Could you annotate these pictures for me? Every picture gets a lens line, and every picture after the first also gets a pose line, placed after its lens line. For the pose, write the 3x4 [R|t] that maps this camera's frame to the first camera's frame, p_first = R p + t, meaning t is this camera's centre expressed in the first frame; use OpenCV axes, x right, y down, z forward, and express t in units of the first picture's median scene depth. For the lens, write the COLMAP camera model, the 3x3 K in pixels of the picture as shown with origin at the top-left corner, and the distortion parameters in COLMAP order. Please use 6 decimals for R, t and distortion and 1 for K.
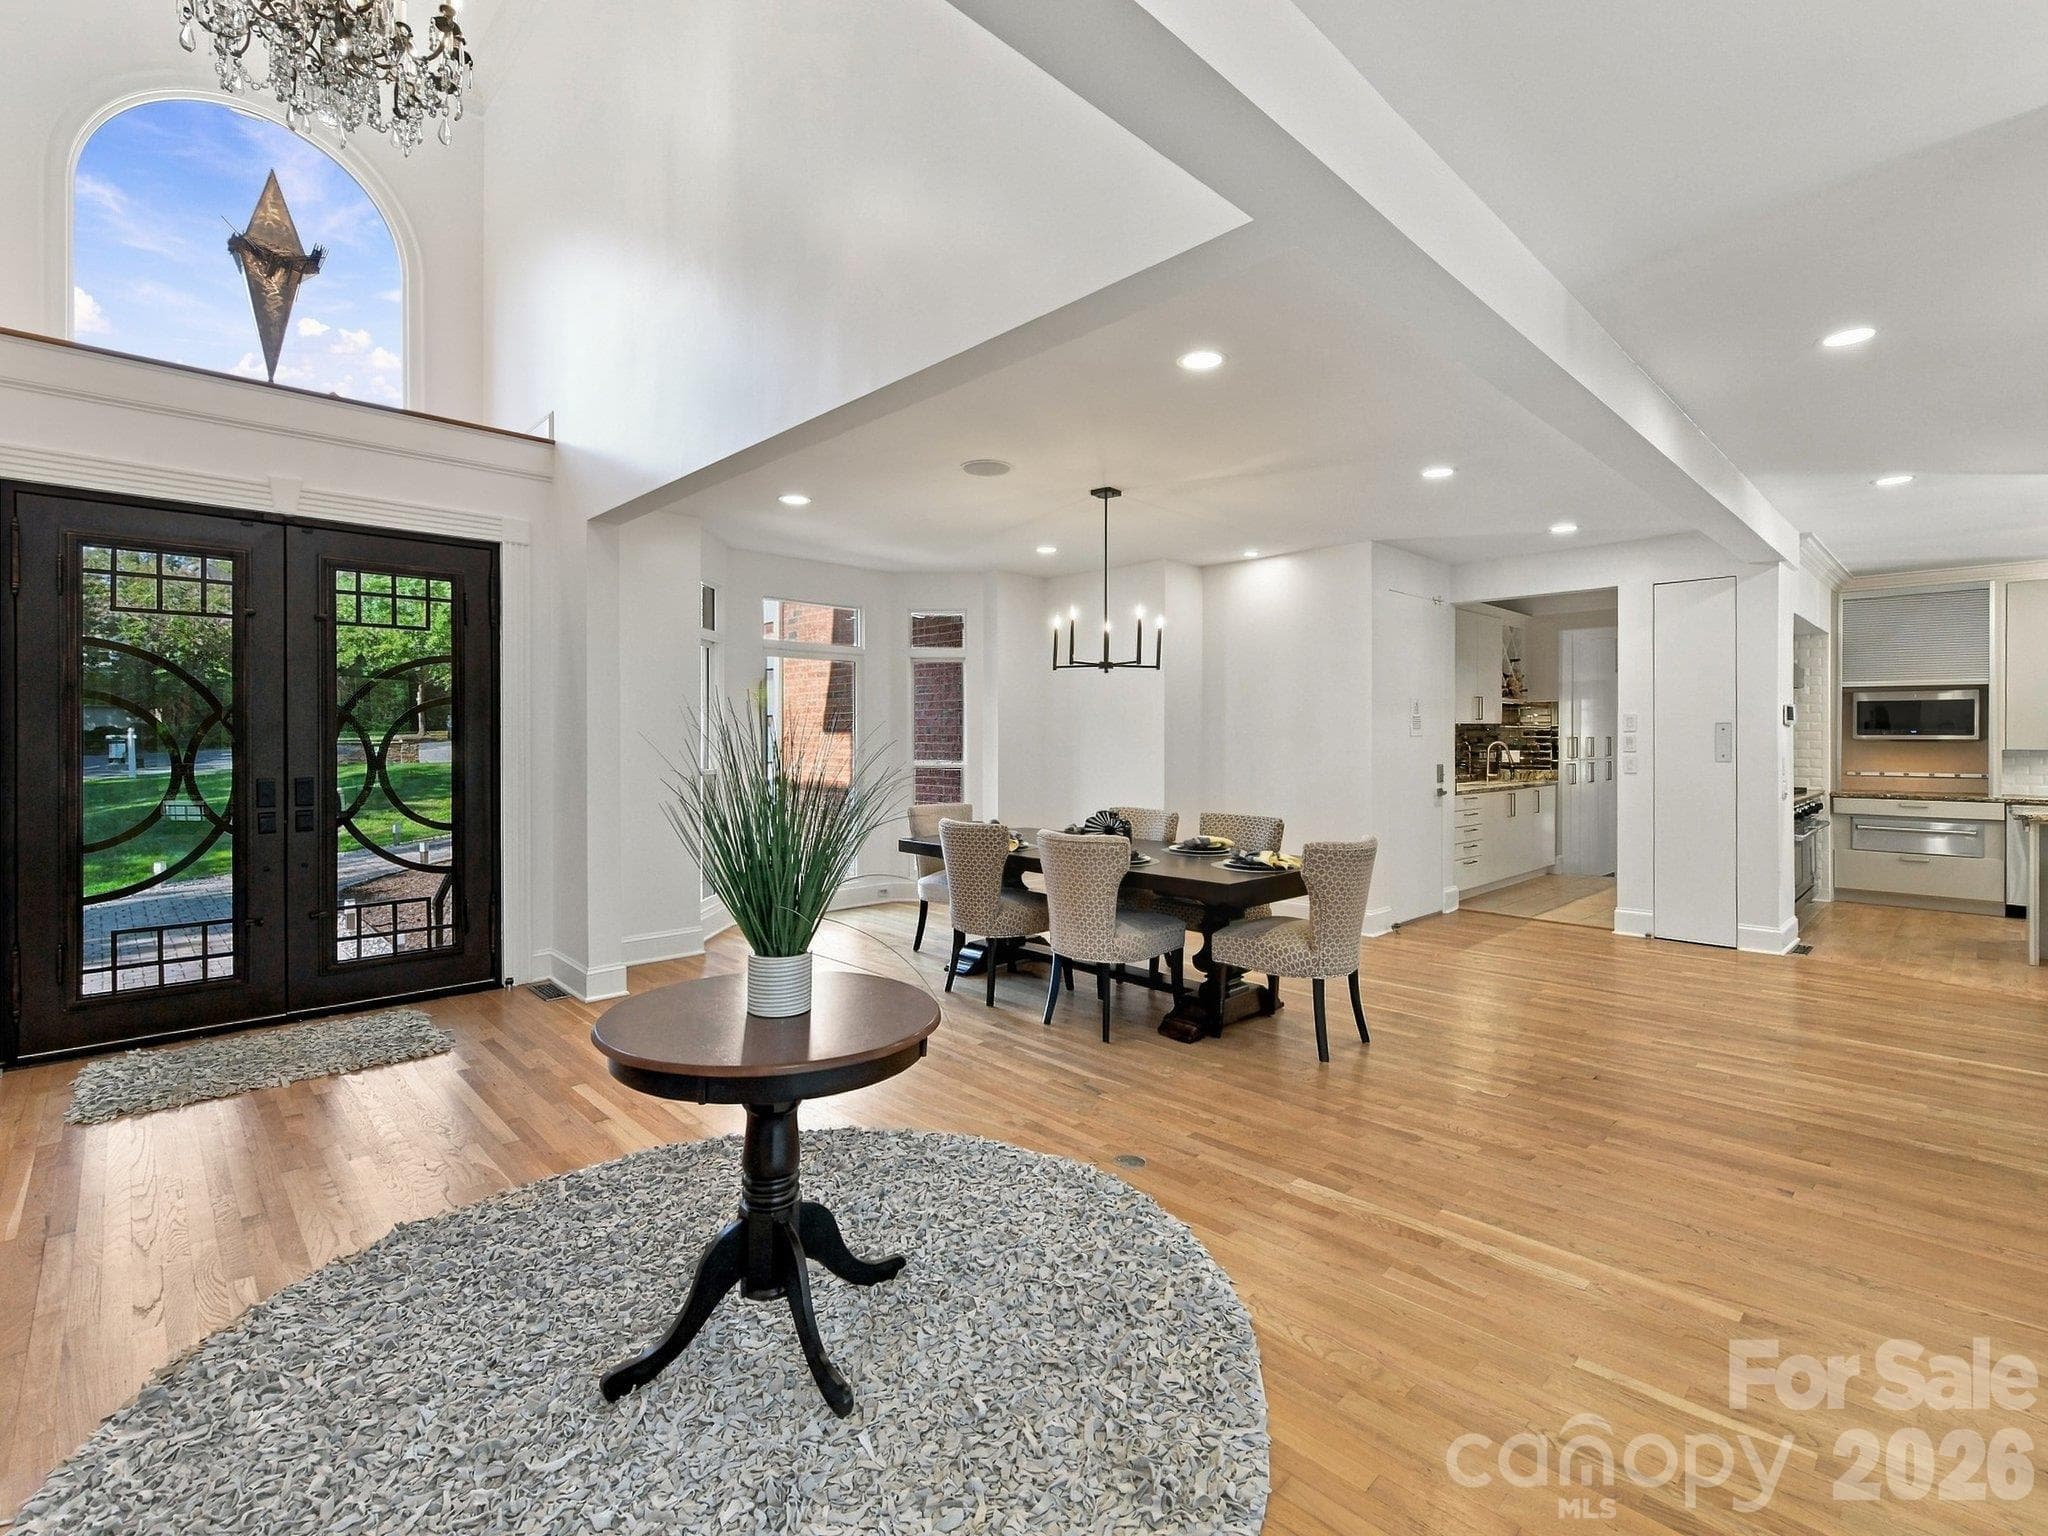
lens RADIAL K [[920.0, 0, 1024.0], [0, 920.0, 768.0], [0, 0, 1]] dist [0.004282, 0.000290]
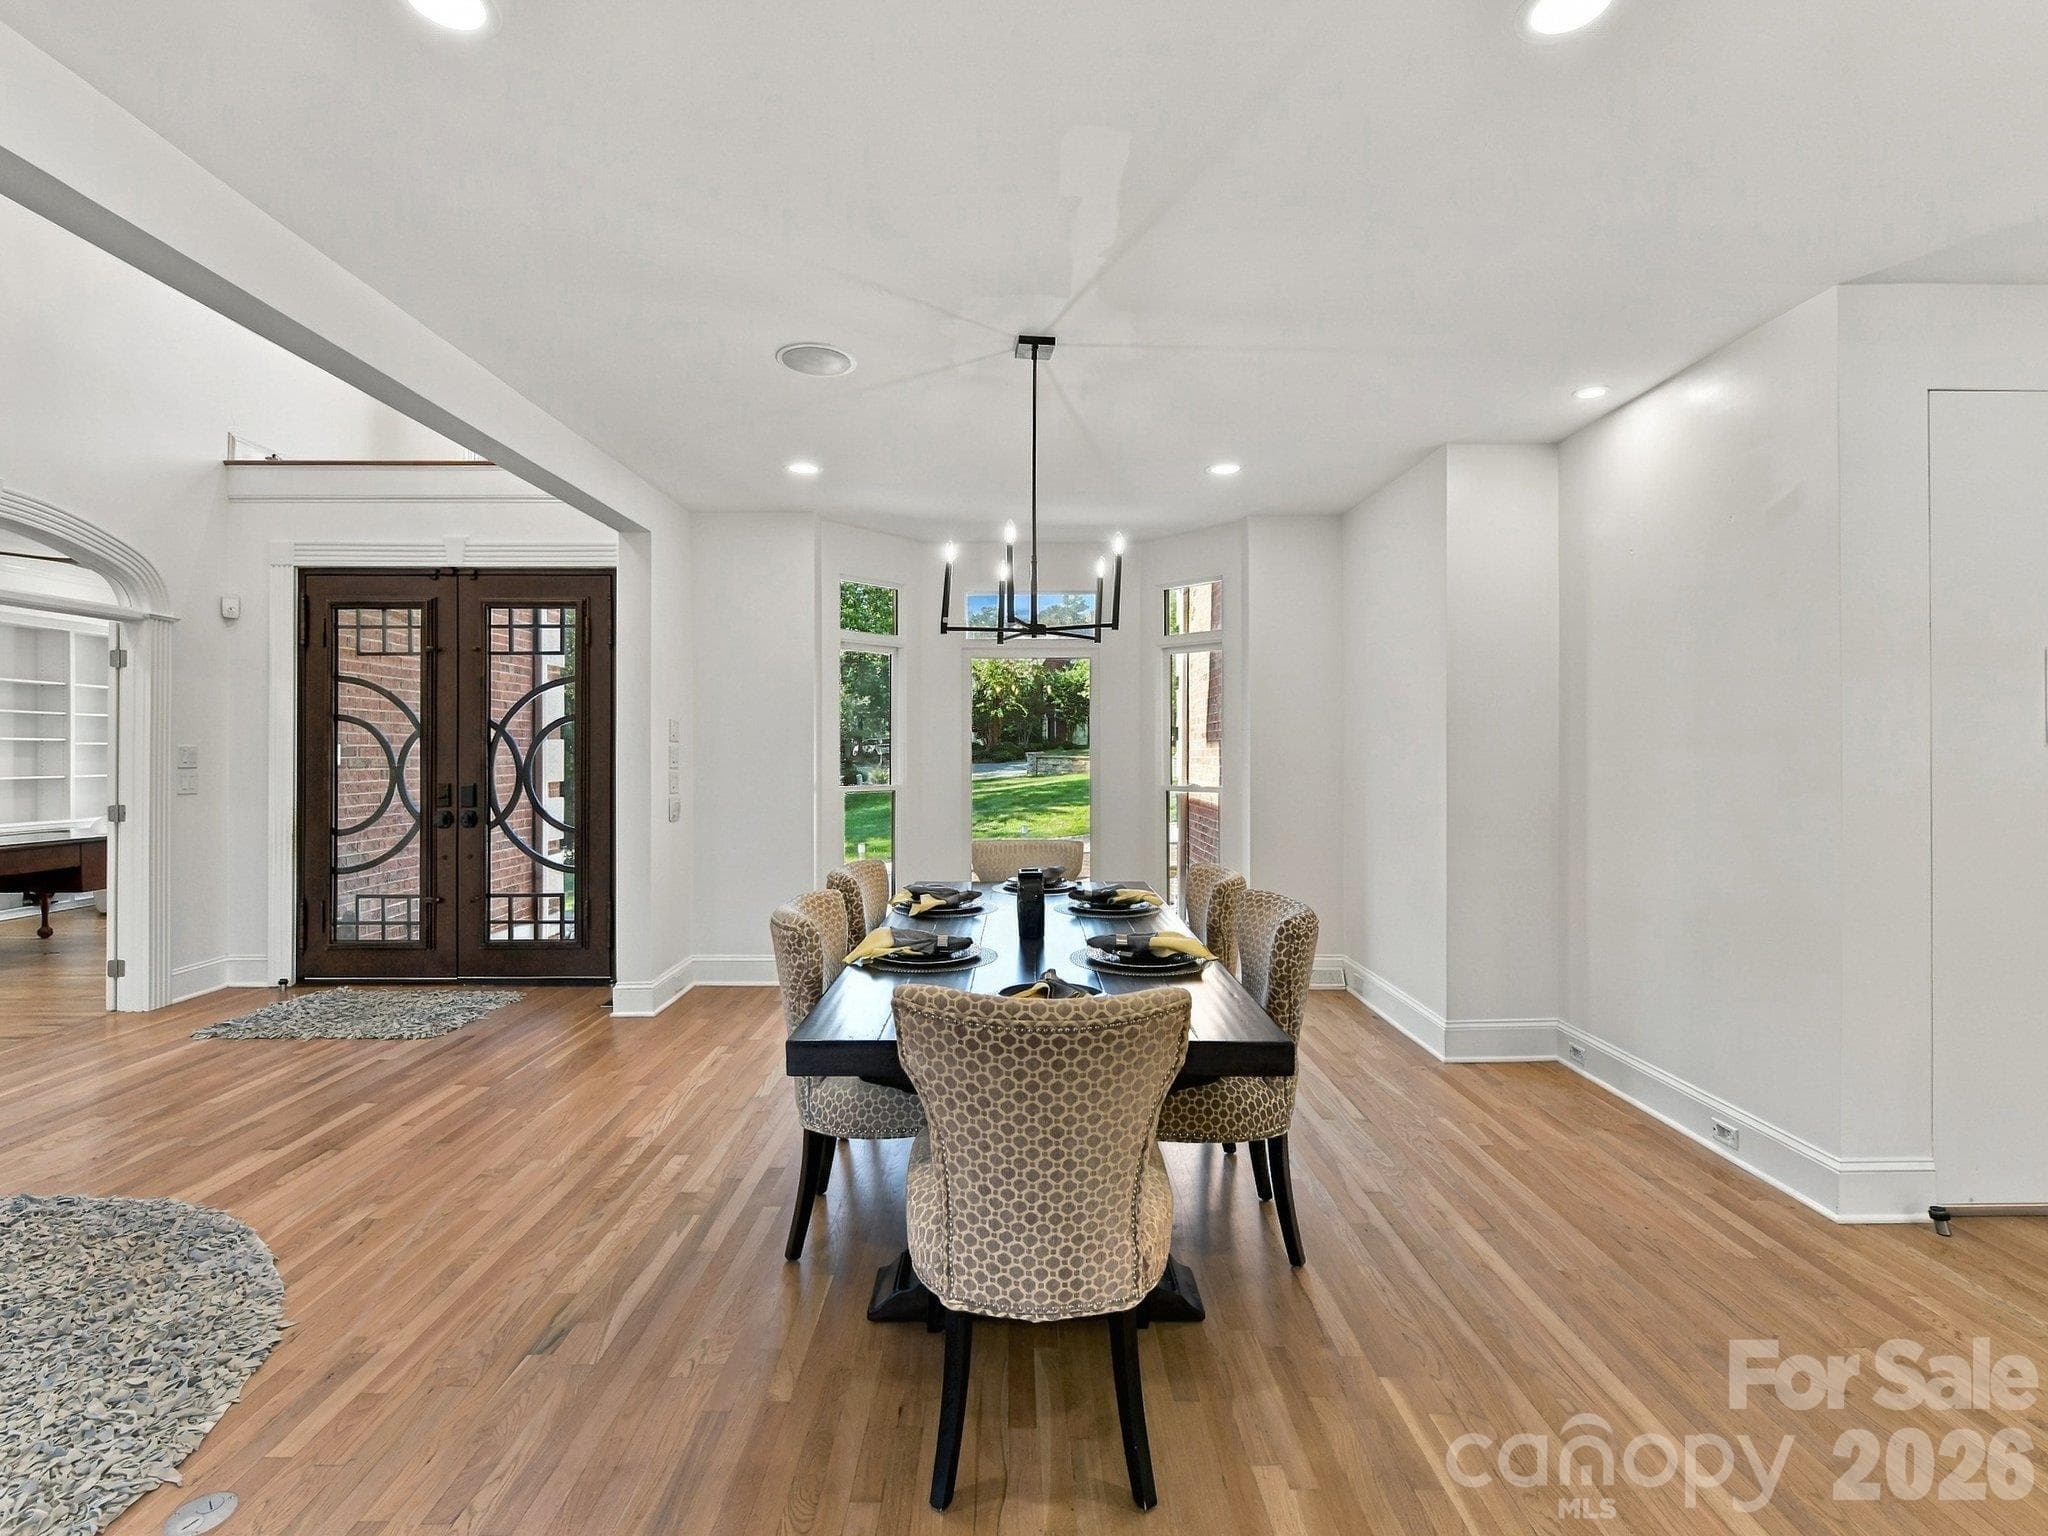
lens RADIAL K [[920.0, 0, 1024.0], [0, 920.0, 768.0], [0, 0, 1]] dist [0.004282, 0.000290]
pose [[0.720940, 0.011766, -0.692897, 0.556038], [-0.023393, 0.999699, -0.007364, -0.017576], [0.692602, 0.021518, 0.720999, 0.614038]]
